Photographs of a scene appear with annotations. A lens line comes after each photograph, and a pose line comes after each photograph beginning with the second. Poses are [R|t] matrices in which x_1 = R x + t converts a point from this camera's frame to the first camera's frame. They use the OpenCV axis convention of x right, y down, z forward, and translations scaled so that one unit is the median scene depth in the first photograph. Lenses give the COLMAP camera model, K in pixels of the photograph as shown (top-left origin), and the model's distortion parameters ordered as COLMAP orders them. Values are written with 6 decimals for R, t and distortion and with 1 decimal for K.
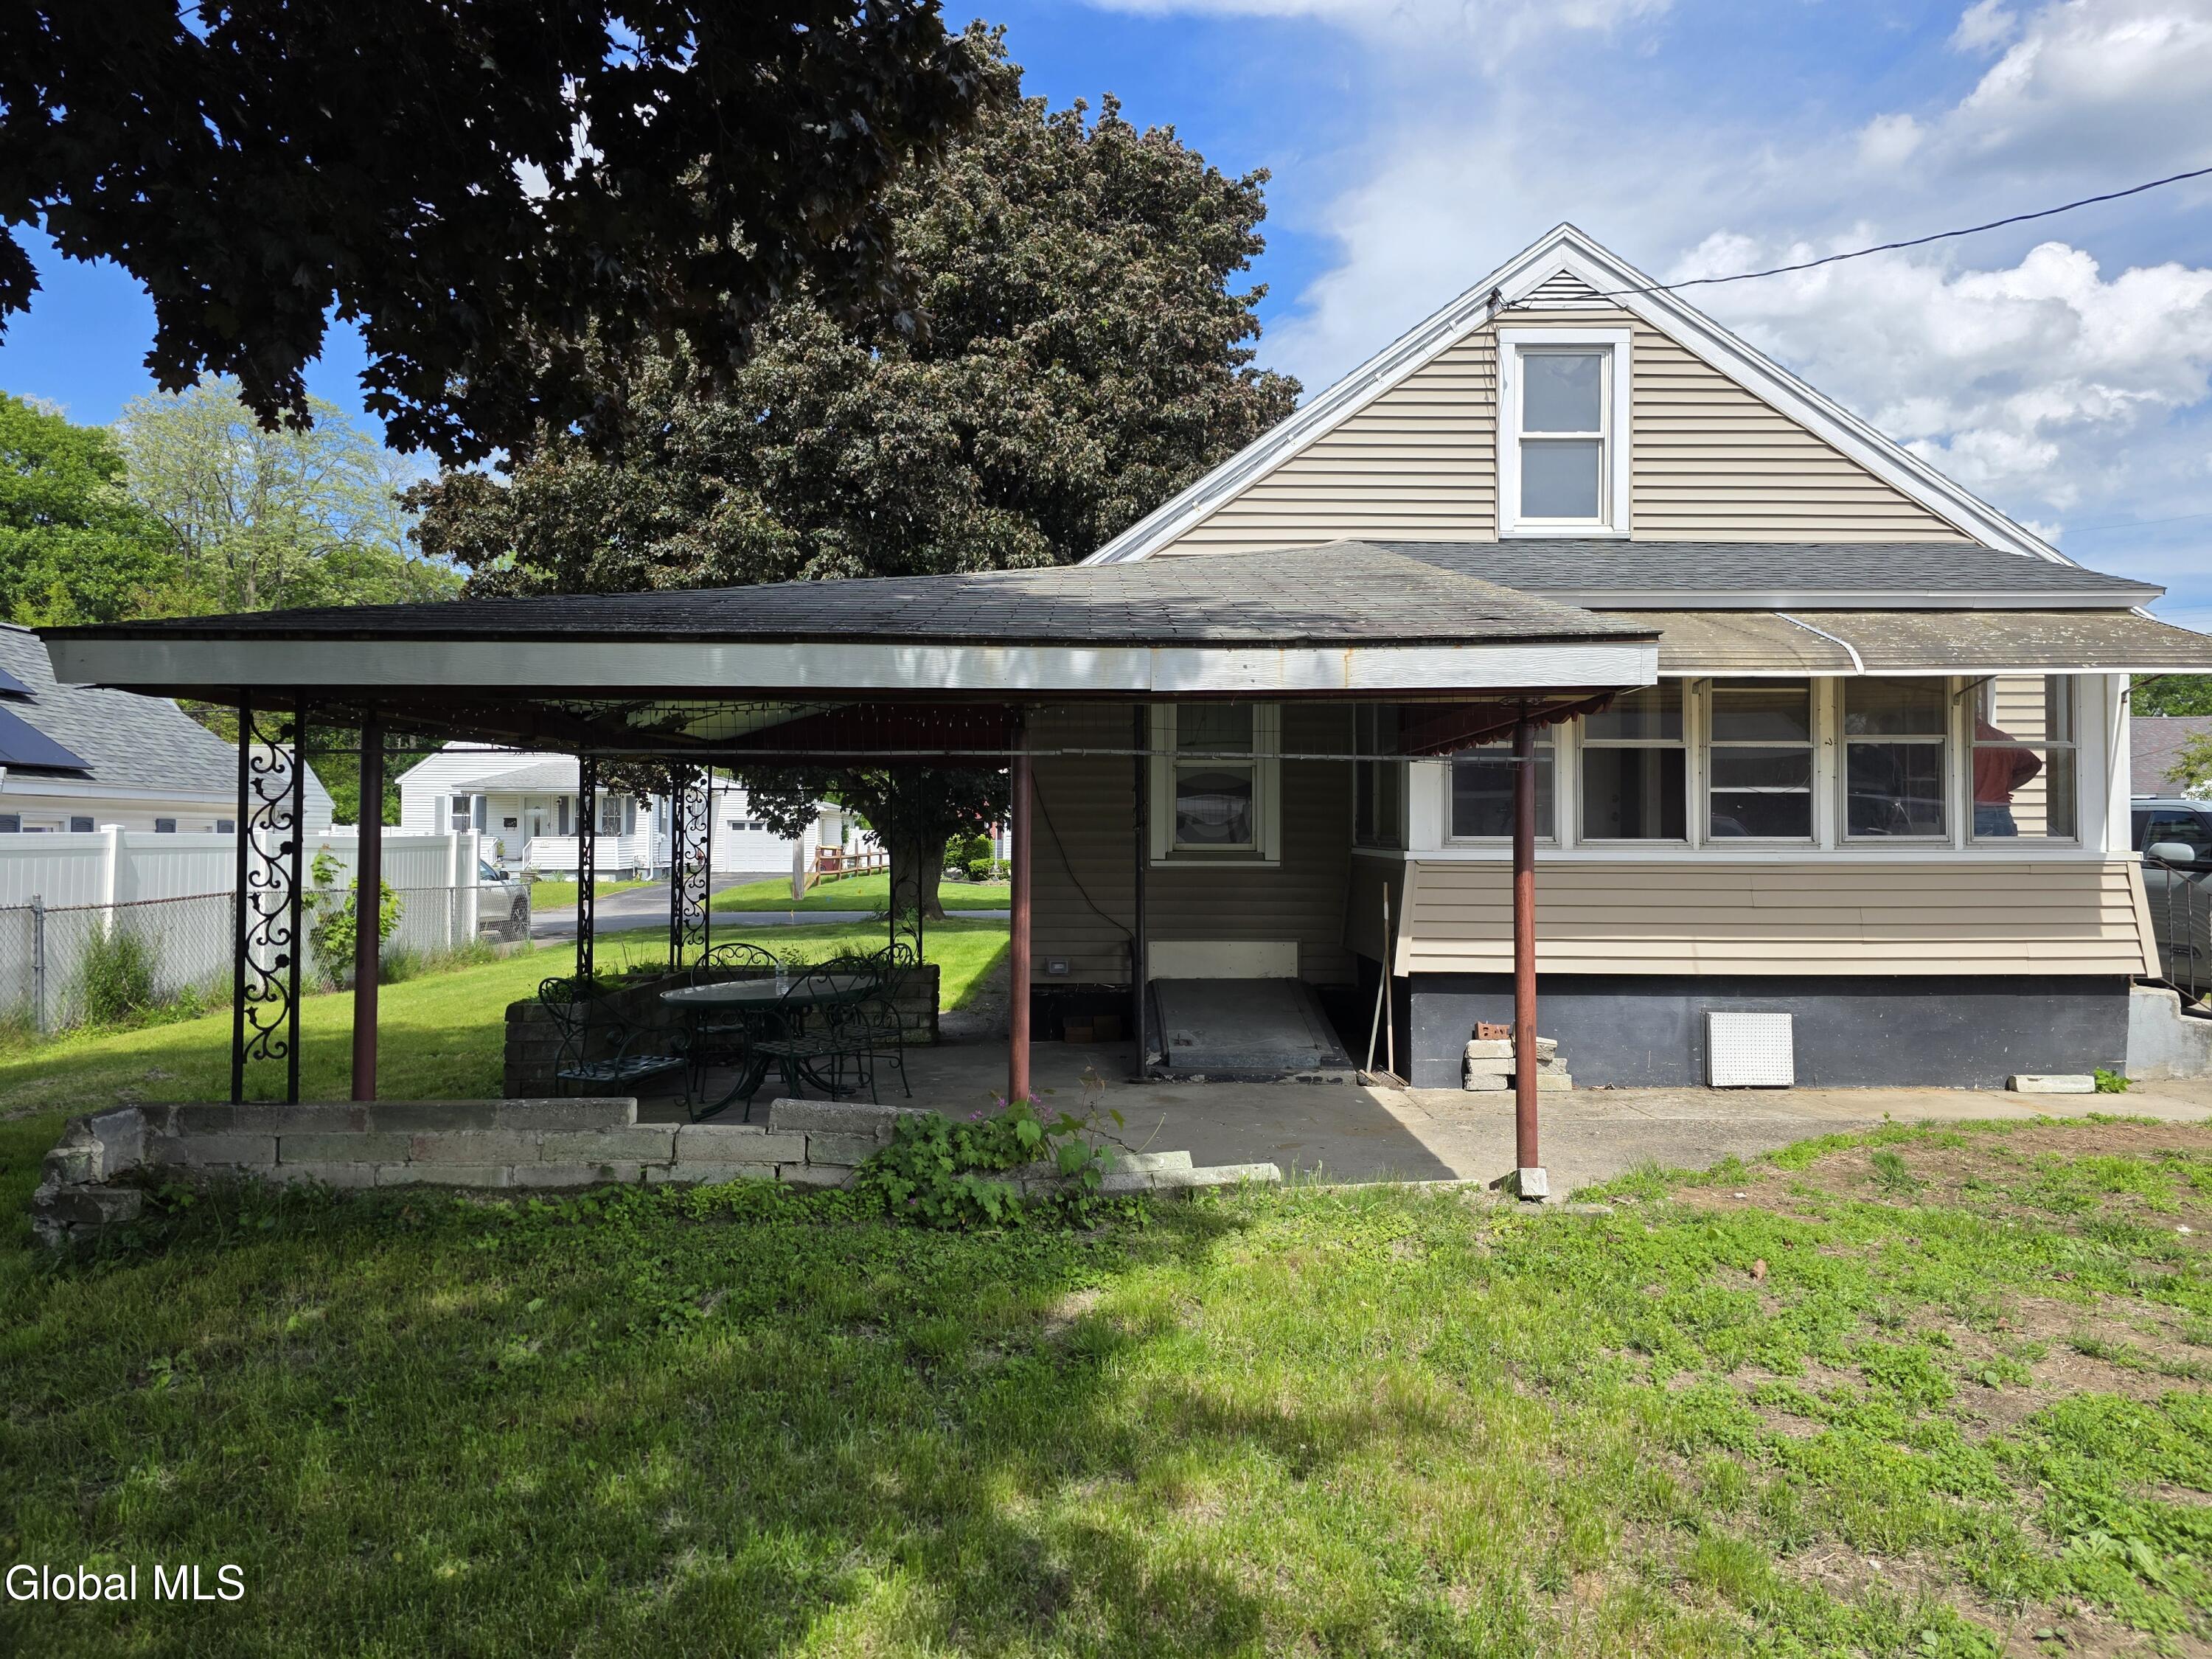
lens RADIAL K [[1507.1, 0, 1127.5], [0, 1507.1, 802.2], [0, 0, 1]] dist [0.061747, -0.056776]
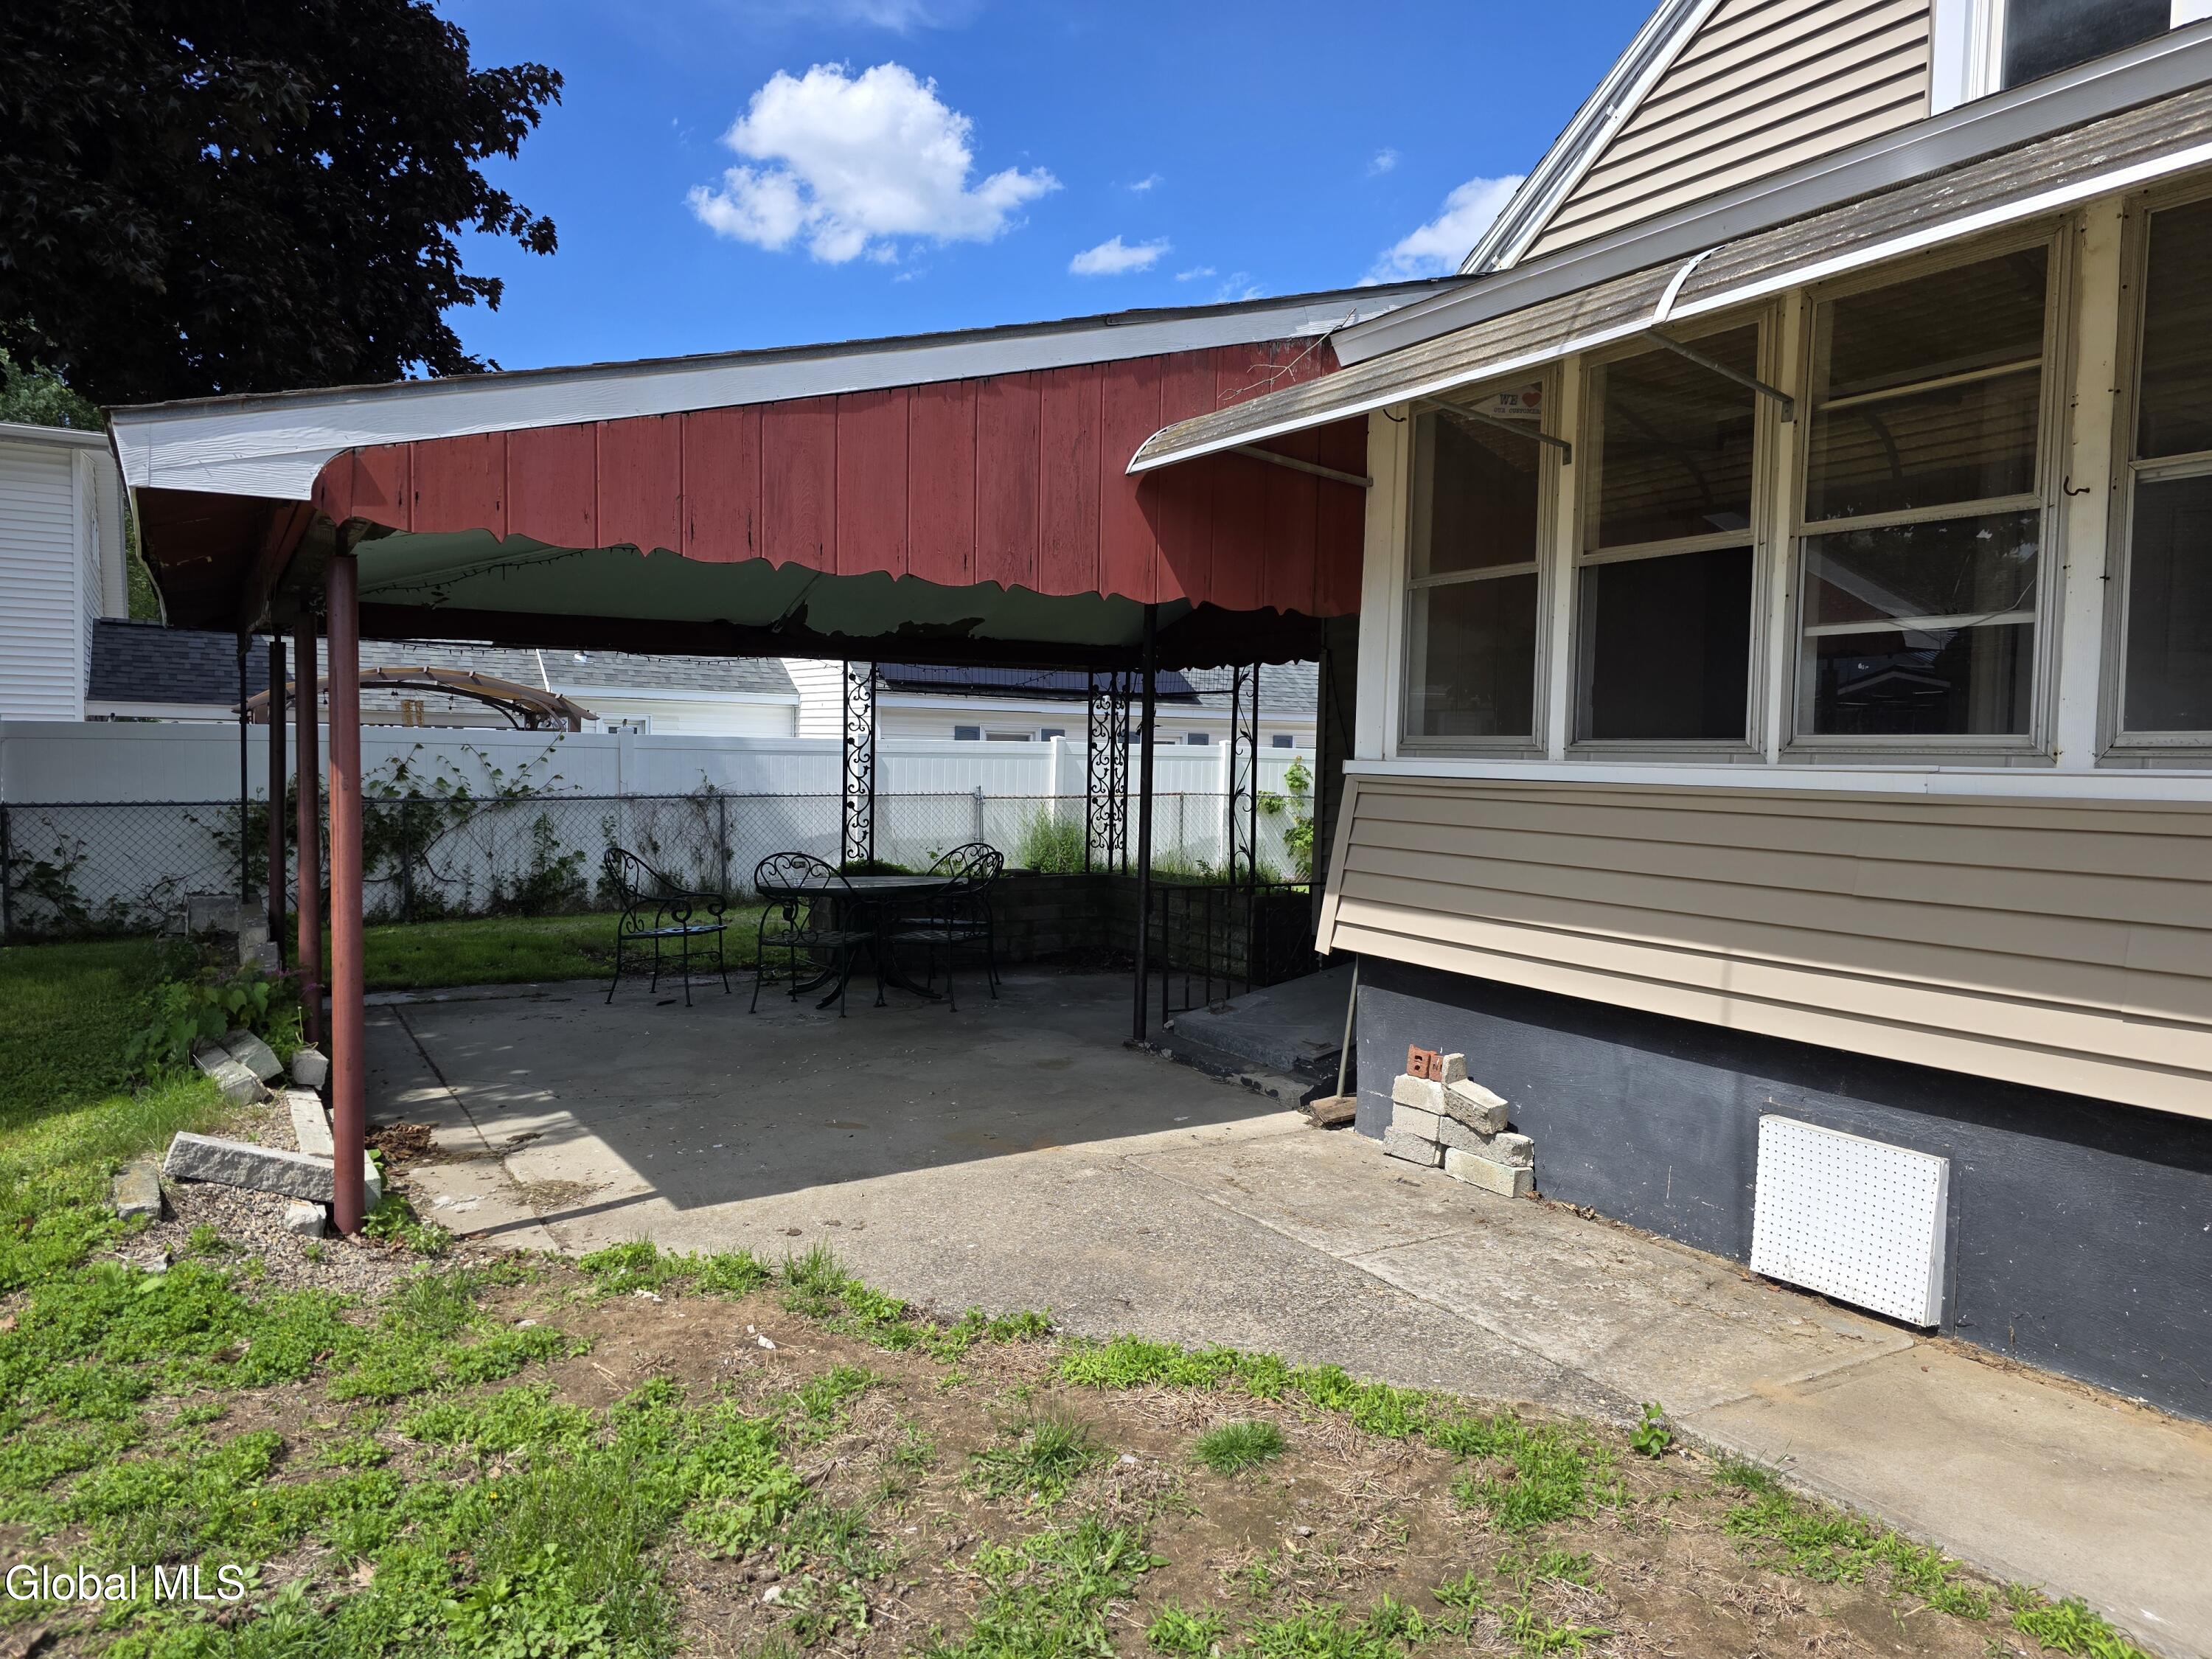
lens RADIAL K [[1497.0, 0, 1155.4], [0, 1497.0, 837.6], [0, 0, 1]] dist [0.059160, -0.048721]
pose [[0.502980, 0.056972, -0.862419, 0.679807], [0.002198, 0.997738, 0.067193, 0.022483], [0.864295, -0.035693, 0.501716, 0.608434]]
